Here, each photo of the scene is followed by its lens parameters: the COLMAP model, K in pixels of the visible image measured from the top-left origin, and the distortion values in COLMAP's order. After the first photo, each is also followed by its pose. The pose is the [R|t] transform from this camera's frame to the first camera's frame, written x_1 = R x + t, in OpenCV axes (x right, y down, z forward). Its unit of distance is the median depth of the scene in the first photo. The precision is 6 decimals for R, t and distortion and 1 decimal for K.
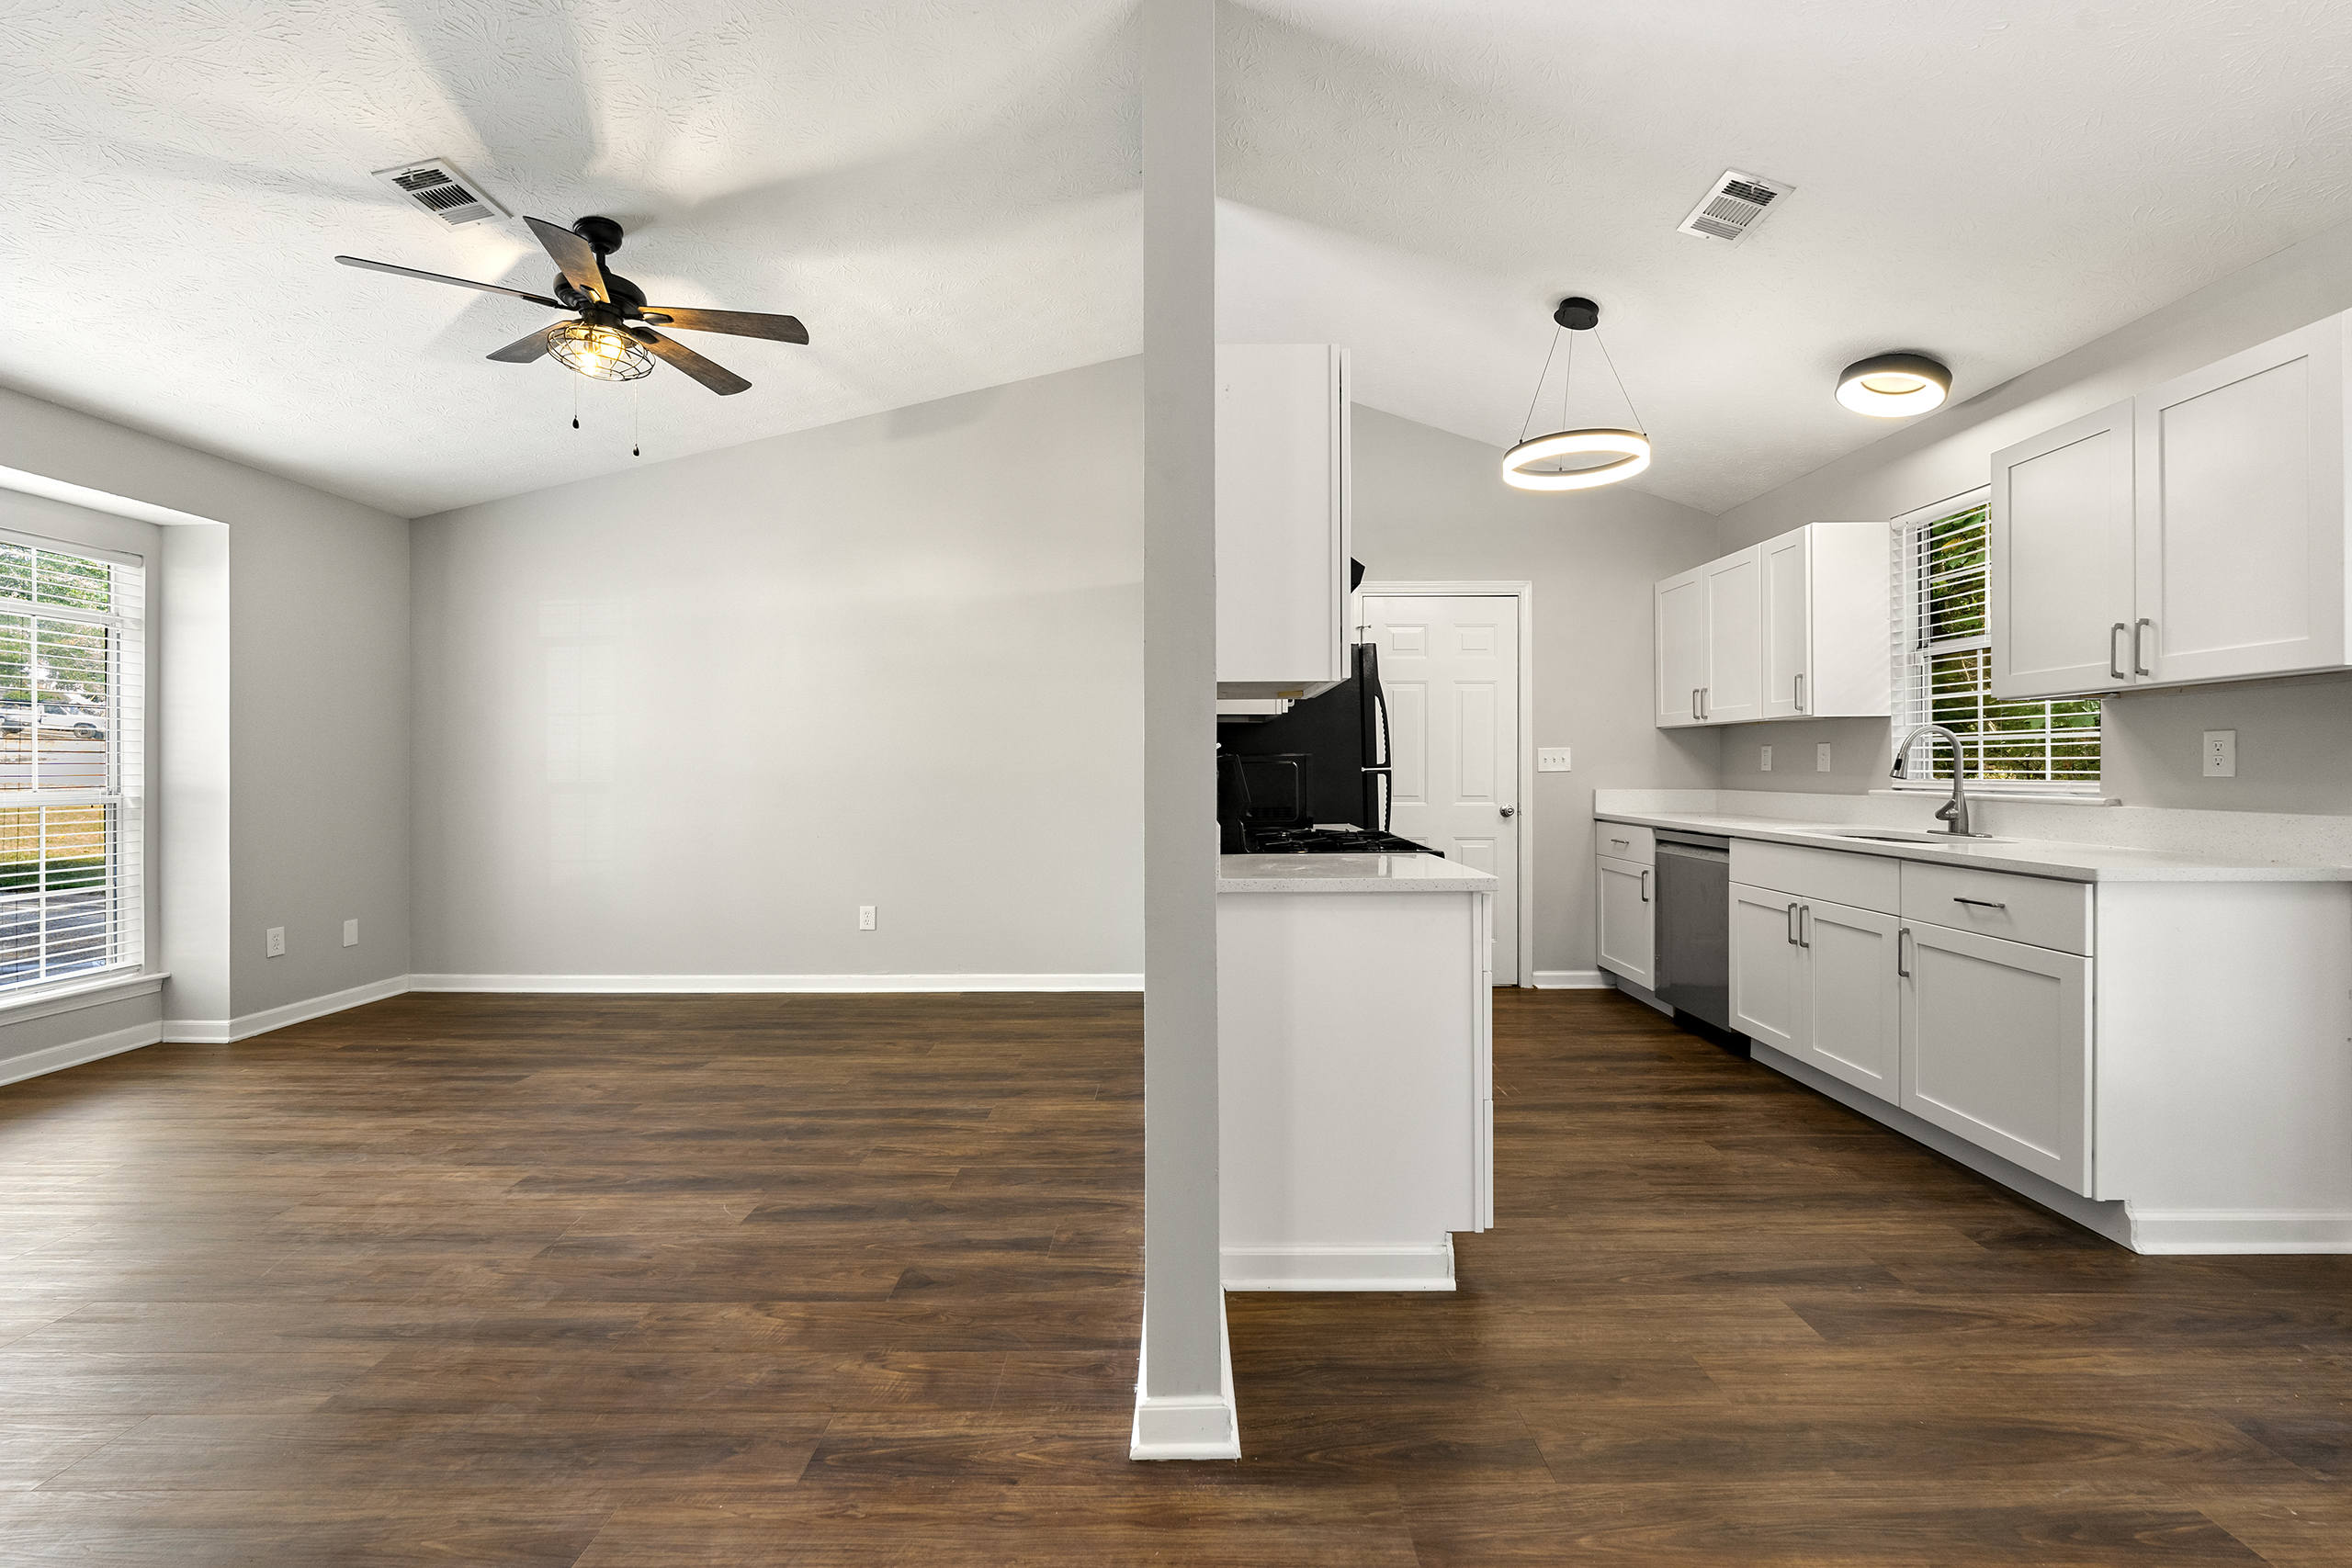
lens RADIAL K [[971.8, 0, 1186.9], [0, 971.8, 765.8], [0, 0, 1]] dist [-0.000318, -0.000053]
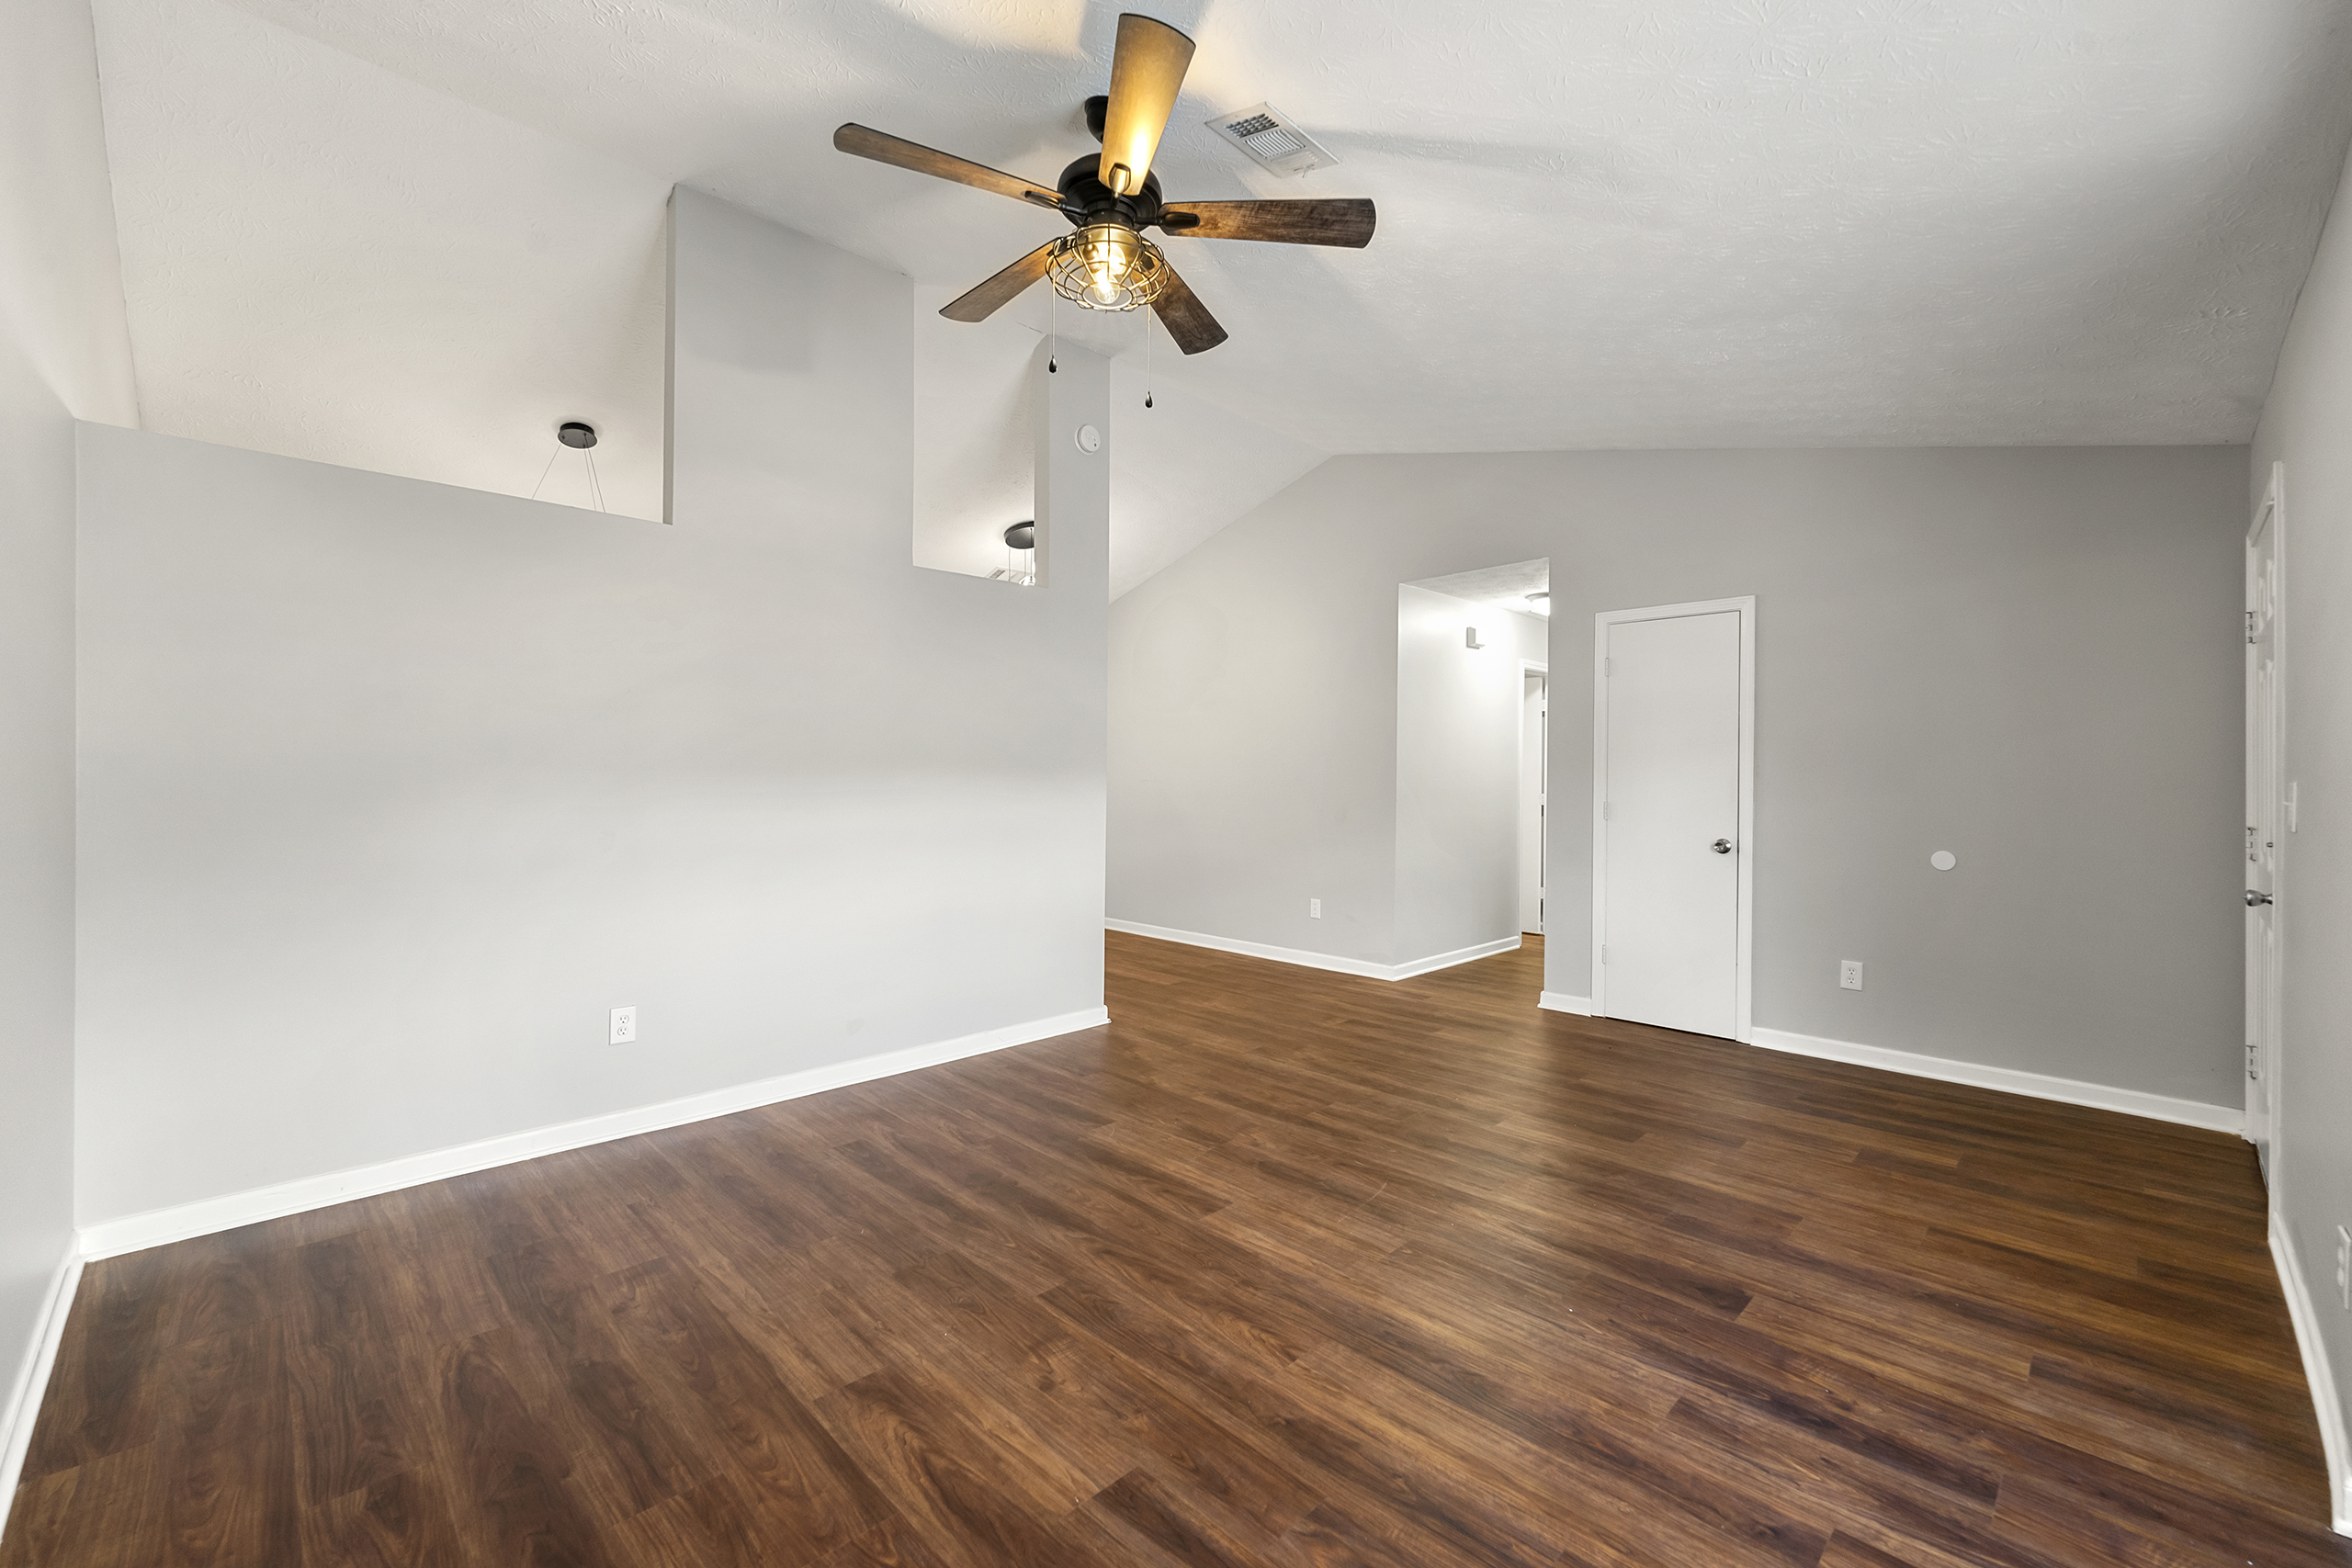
lens RADIAL K [[958.3, 0, 1176.0], [0, 958.3, 784.0], [0, 0, 1]] dist [0.002348, 0.000179]
pose [[-0.697437, -0.012113, 0.716544, -1.288927], [-0.009262, 0.999926, 0.007889, -0.030202], [-0.716586, -0.001135, -0.697498, 1.624186]]
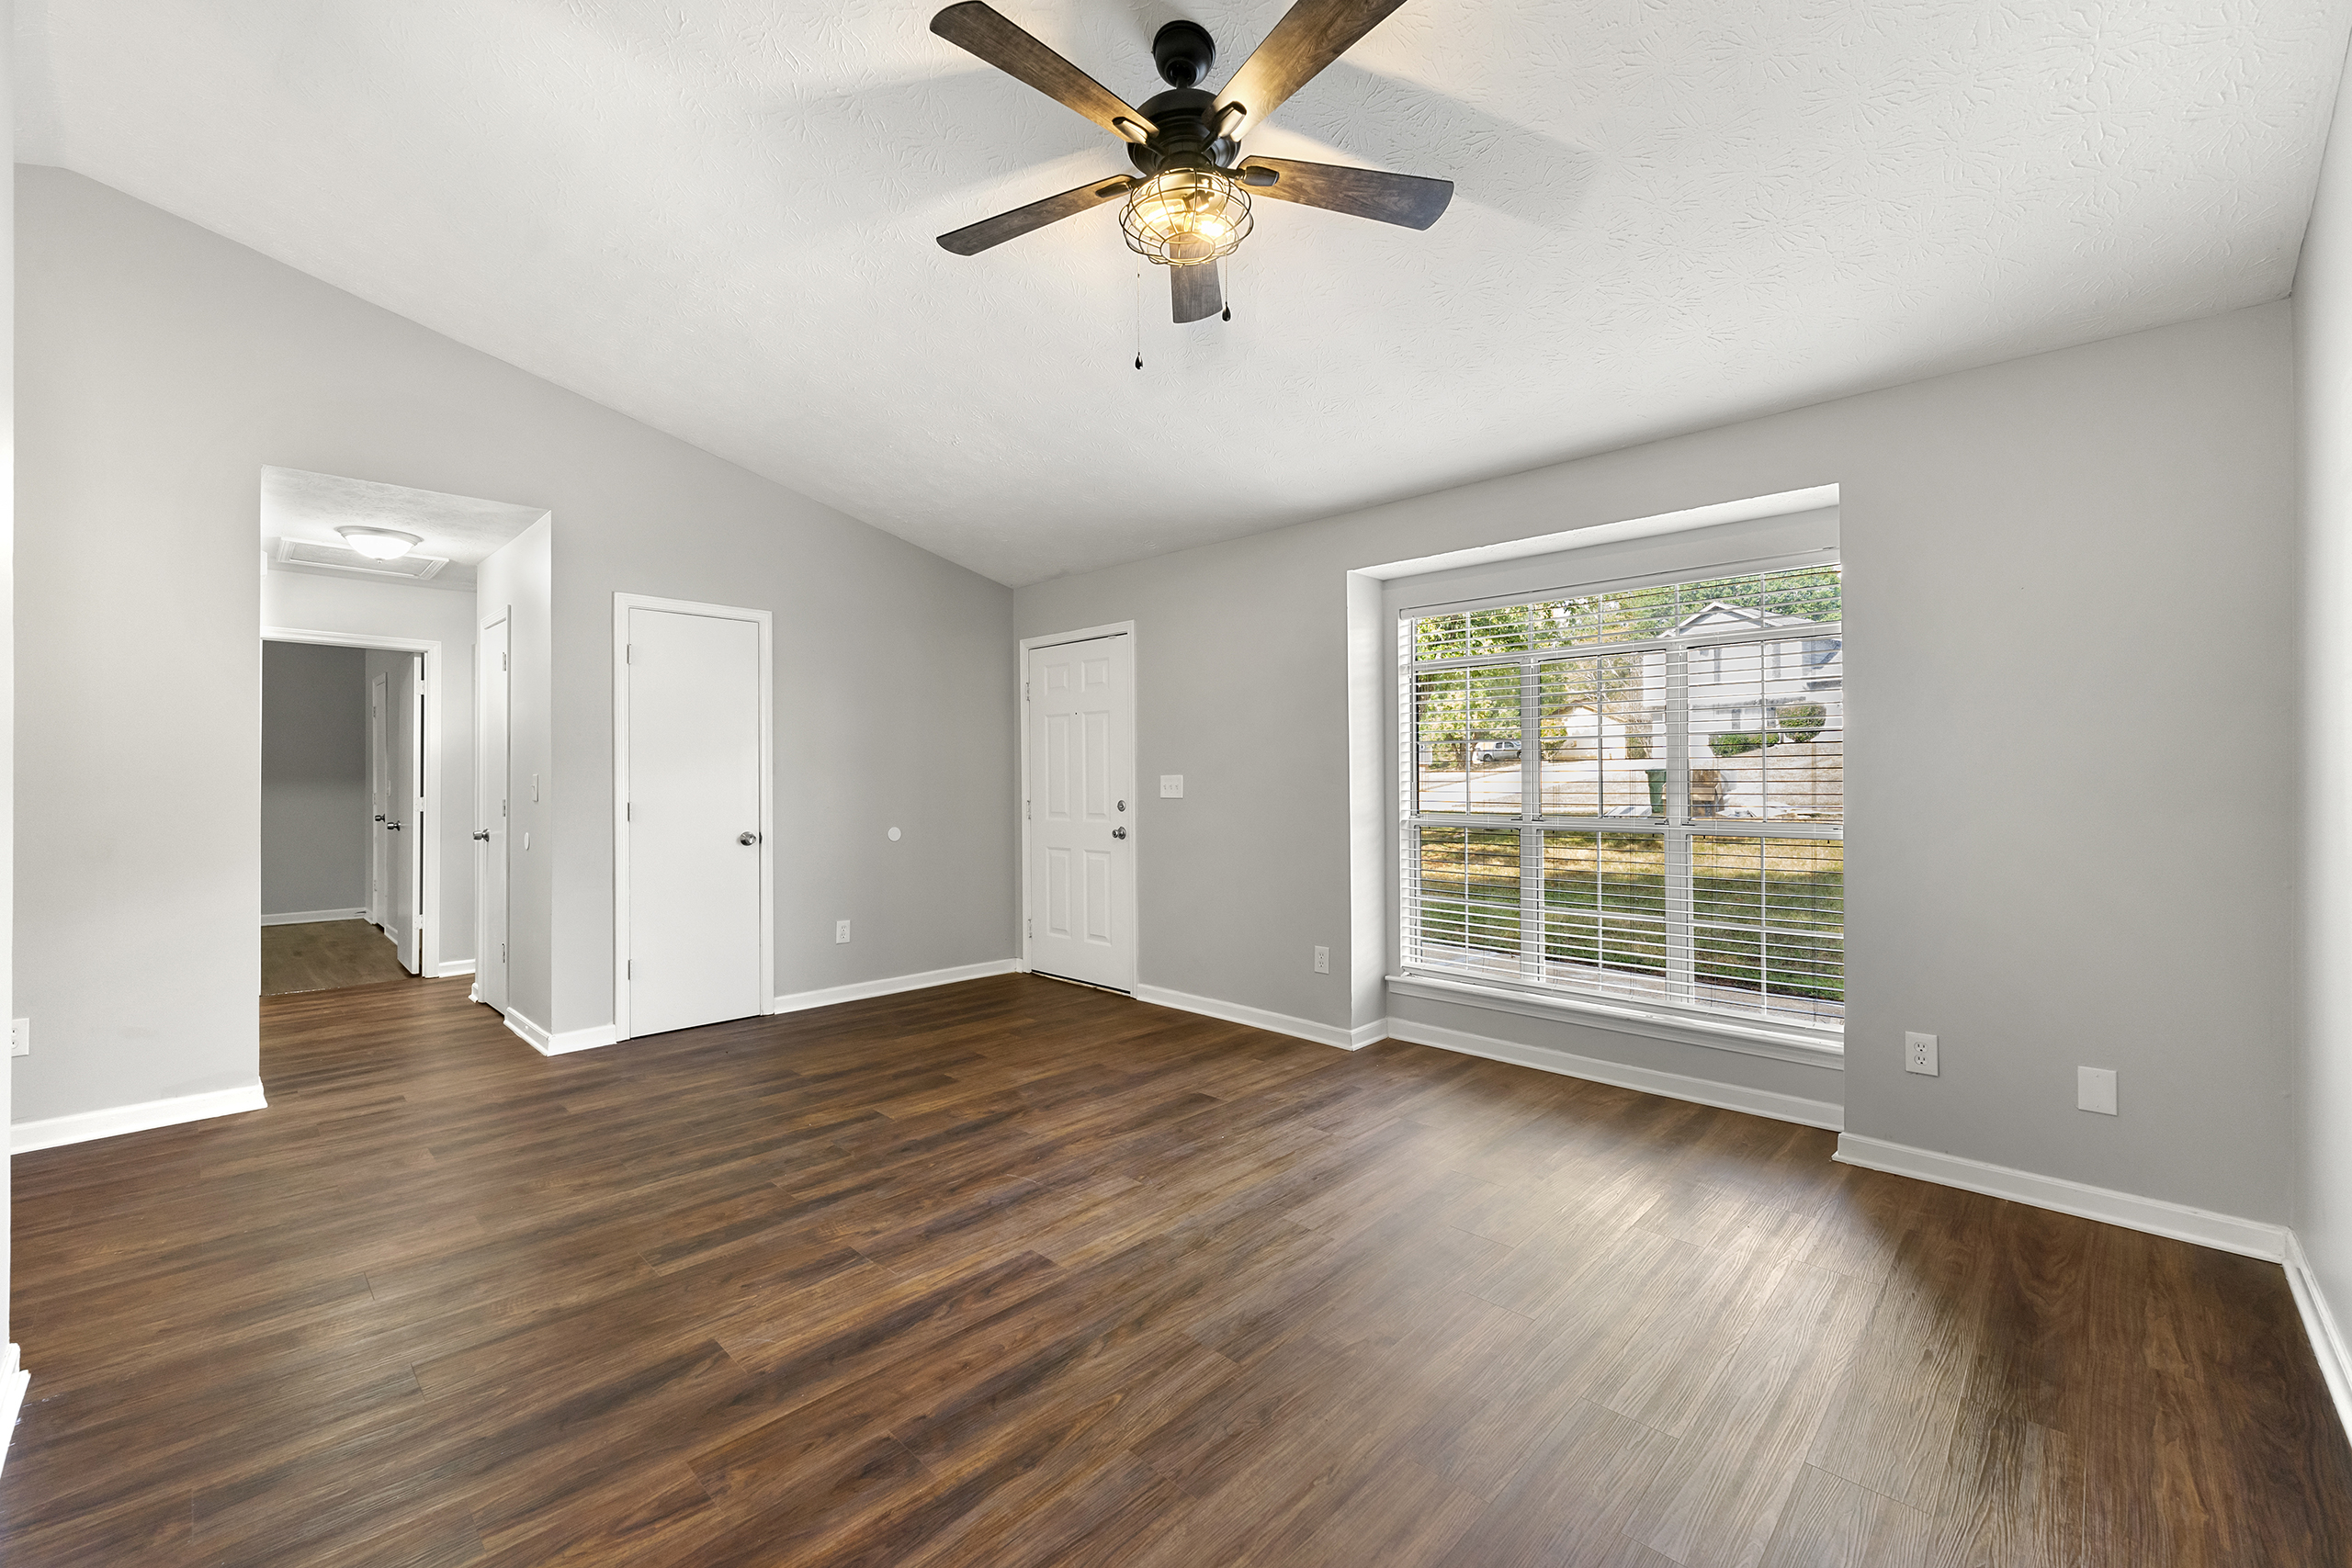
lens RADIAL K [[958.3, 0, 1176.0], [0, 958.3, 784.0], [0, 0, 1]] dist [0.002348, 0.000179]
pose [[-0.700722, 0.005136, -0.713415, -0.116840], [0.003287, 0.999987, 0.003971, -0.025383], [0.713426, 0.000438, -0.700730, 1.609830]]
